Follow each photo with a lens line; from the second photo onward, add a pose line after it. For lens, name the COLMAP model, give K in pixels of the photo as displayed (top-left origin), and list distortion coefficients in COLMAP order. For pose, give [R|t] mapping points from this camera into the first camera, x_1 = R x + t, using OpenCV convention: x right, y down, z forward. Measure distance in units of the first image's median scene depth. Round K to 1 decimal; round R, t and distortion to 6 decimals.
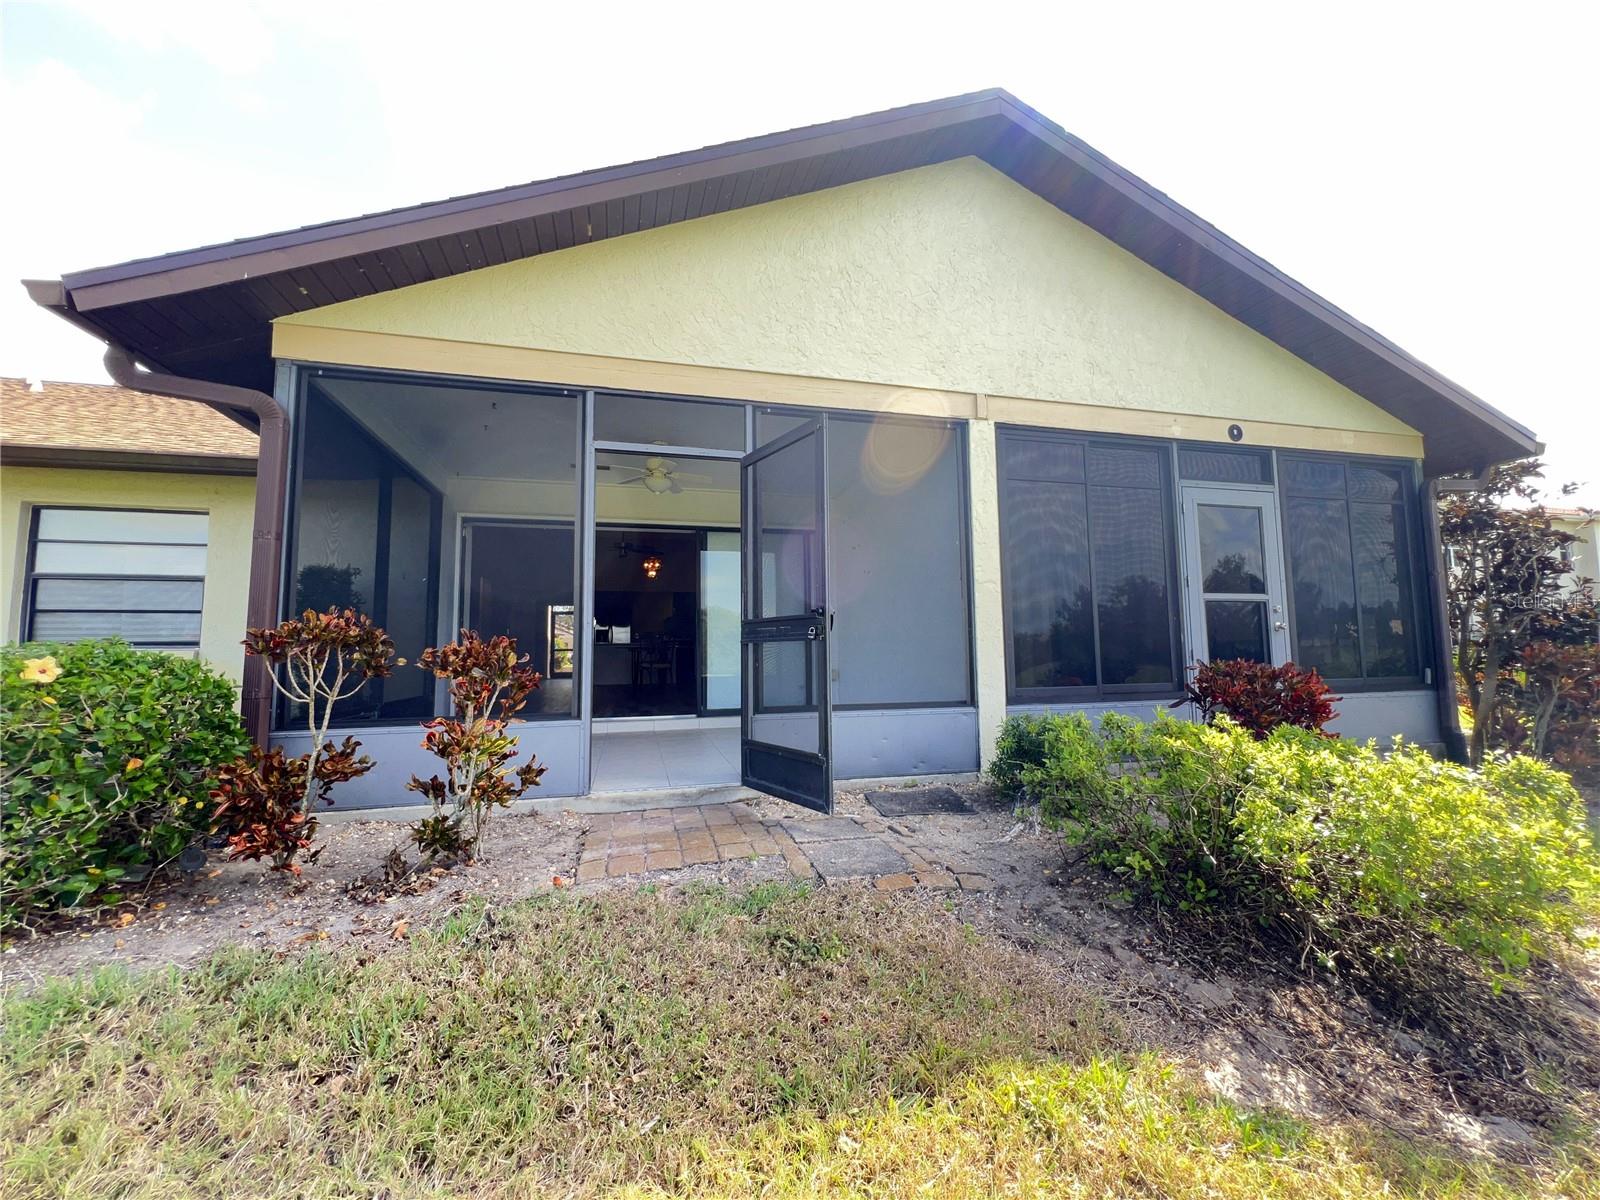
lens RADIAL K [[644.3, 0, 797.8], [0, 644.3, 596.6], [0, 0, 1]] dist [-0.003443, 0.000551]
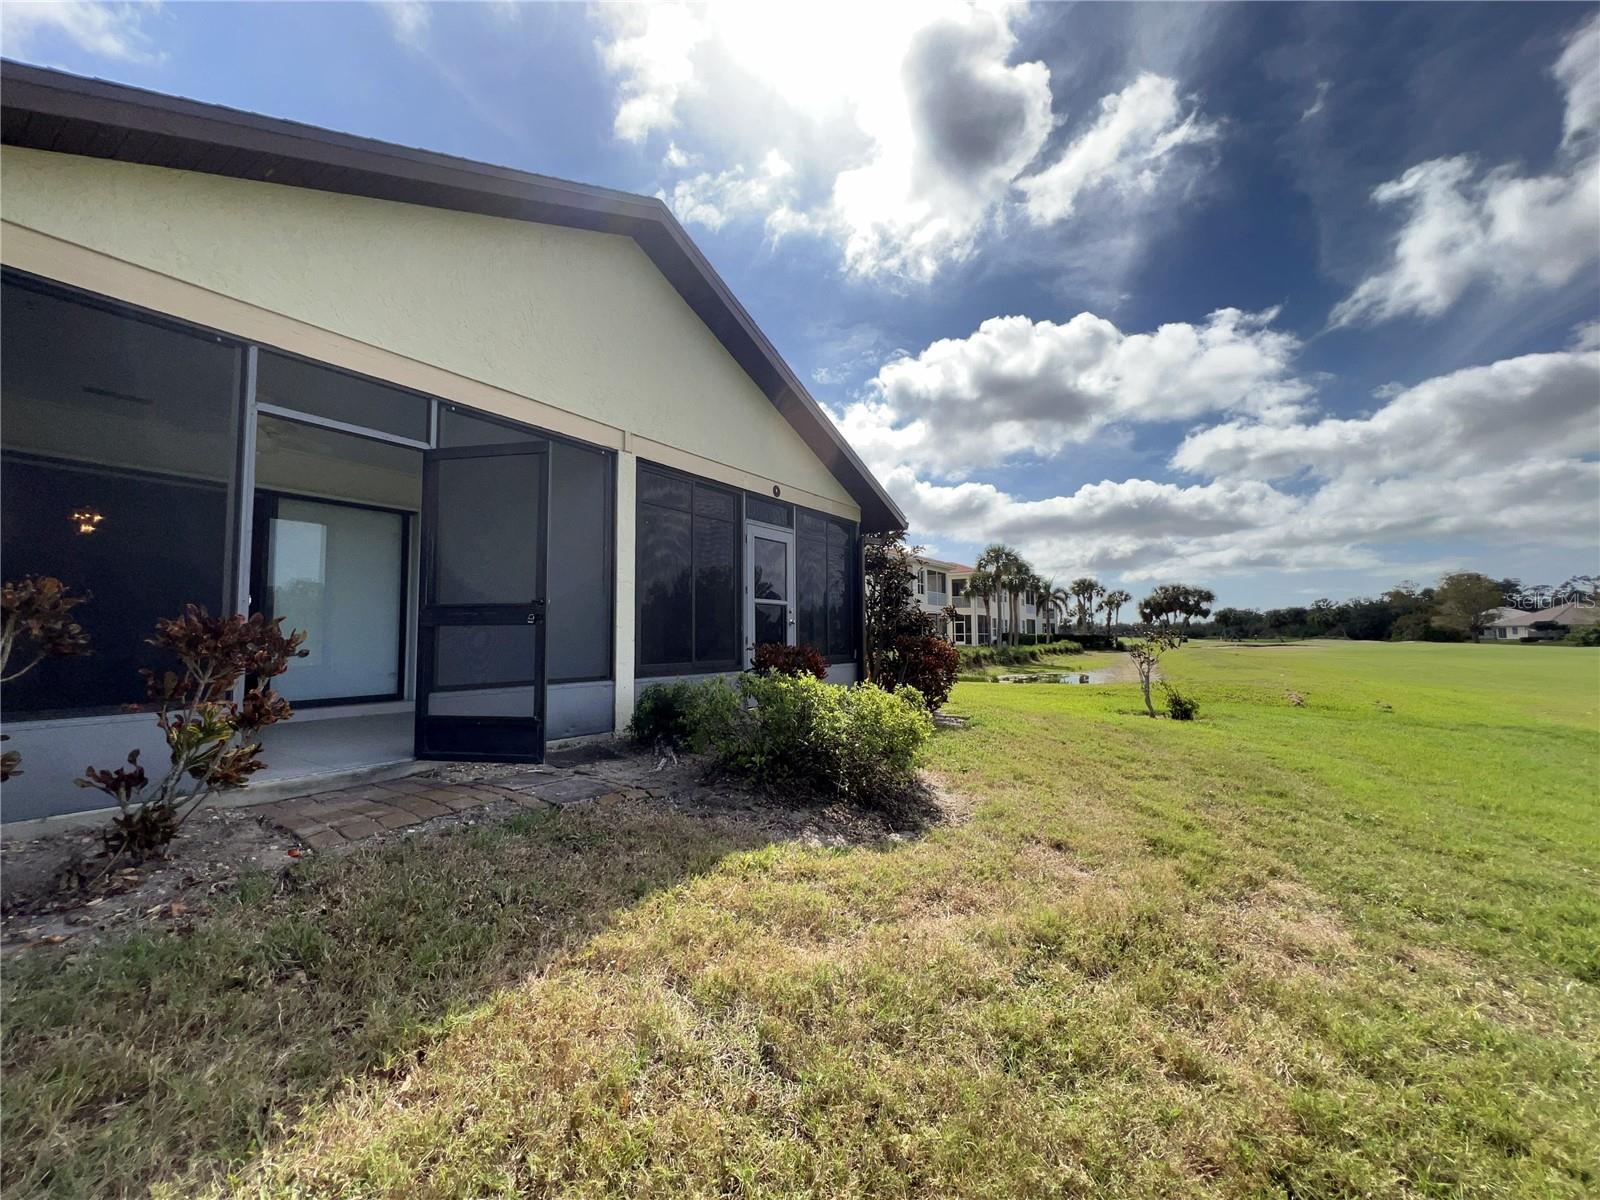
lens RADIAL K [[644.3, 0, 797.8], [0, 644.3, 596.6], [0, 0, 1]] dist [-0.003443, 0.000551]
pose [[0.748148, 0.049312, 0.661697, -0.318511], [-0.059710, 0.998192, -0.006878, -0.005746], [-0.660840, -0.034364, 0.749740, -0.193216]]
